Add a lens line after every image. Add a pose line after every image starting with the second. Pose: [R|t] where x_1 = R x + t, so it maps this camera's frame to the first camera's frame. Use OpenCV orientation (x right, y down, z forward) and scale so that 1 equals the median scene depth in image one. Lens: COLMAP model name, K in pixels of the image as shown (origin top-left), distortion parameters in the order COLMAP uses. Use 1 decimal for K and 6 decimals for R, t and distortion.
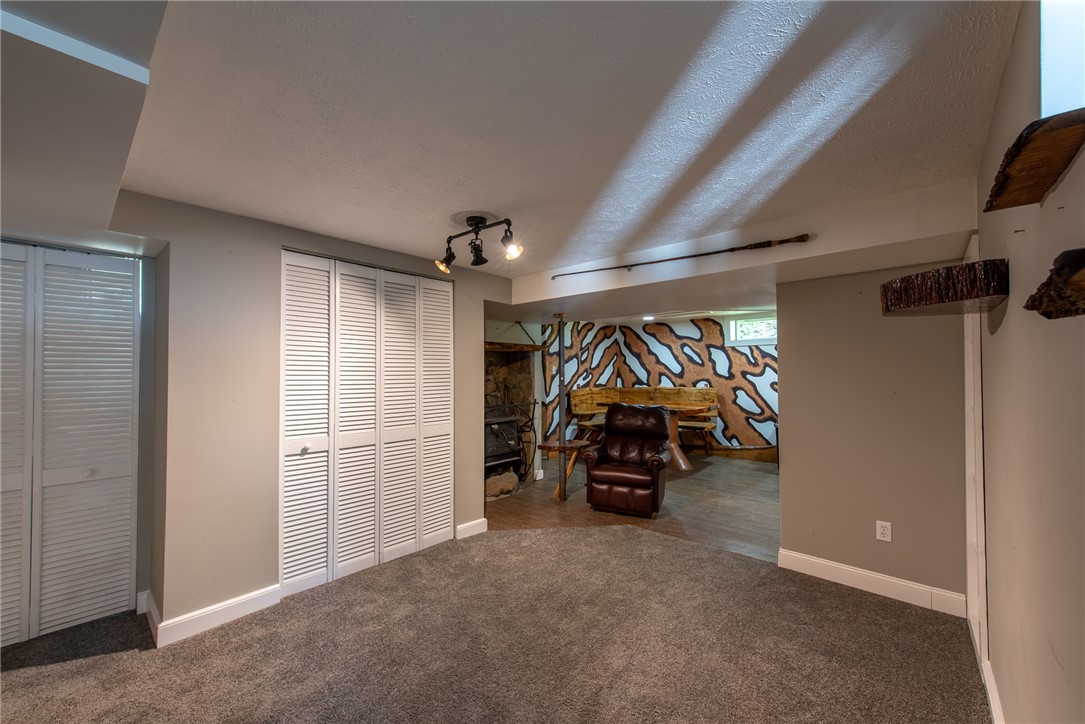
lens RADIAL K [[424.2, 0, 543.6], [0, 424.2, 365.3], [0, 0, 1]] dist [0.009903, -0.002619]
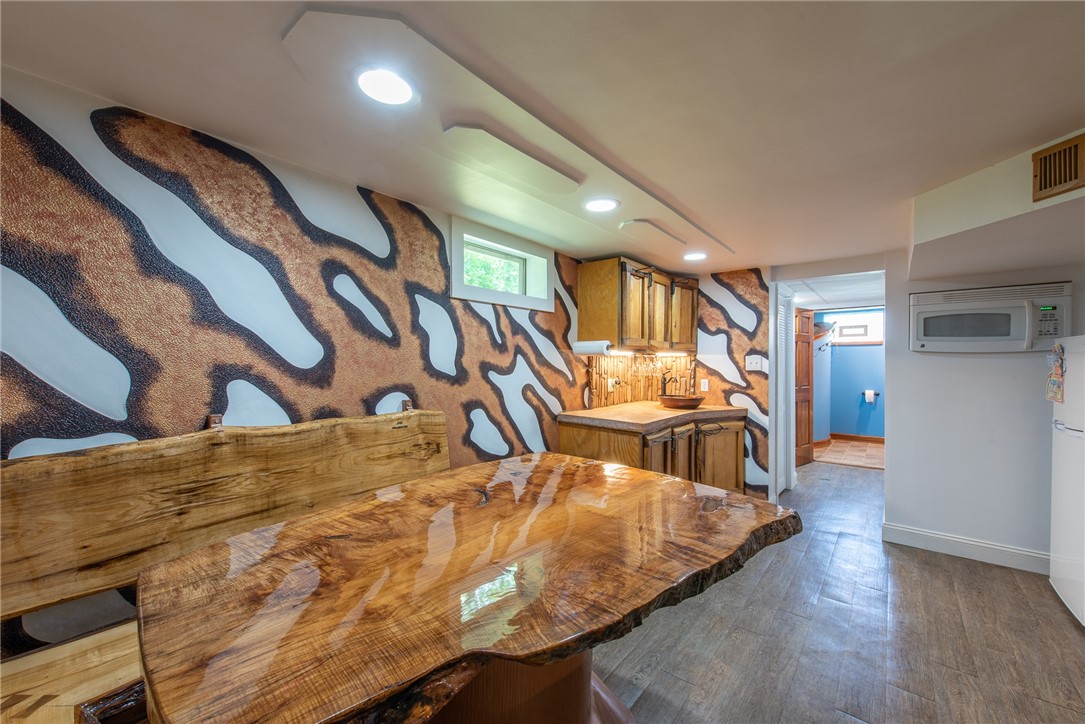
lens RADIAL K [[424.2, 0, 557.9], [0, 424.2, 367.3], [0, 0, 1]] dist [0.009903, -0.002619]
pose [[-0.045089, -0.003951, 0.998975, 0.045927], [-0.018575, 0.999823, 0.003116, 0.015202], [-0.998810, -0.018416, -0.045155, 0.907656]]
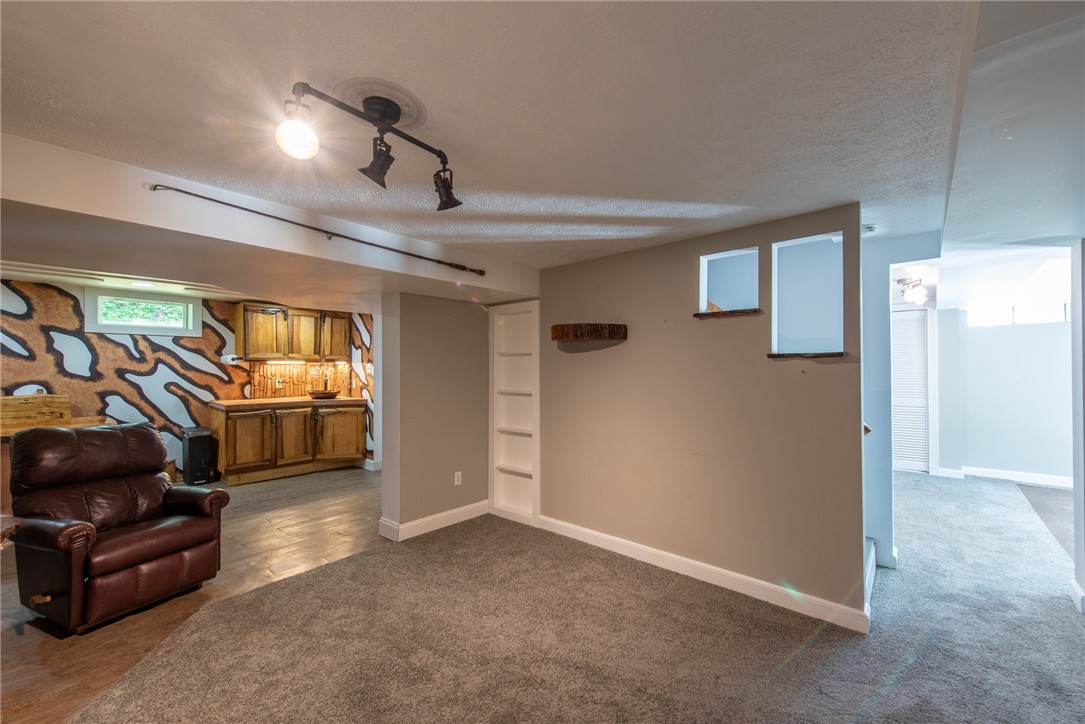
lens RADIAL K [[424.2, 0, 550.4], [0, 424.2, 366.0], [0, 0, 1]] dist [0.009903, -0.002619]
pose [[-0.012449, 0.011256, 0.999859, -0.254276], [-0.017531, 0.999780, -0.011474, 0.004417], [-0.999769, -0.017672, -0.012249, 0.266678]]
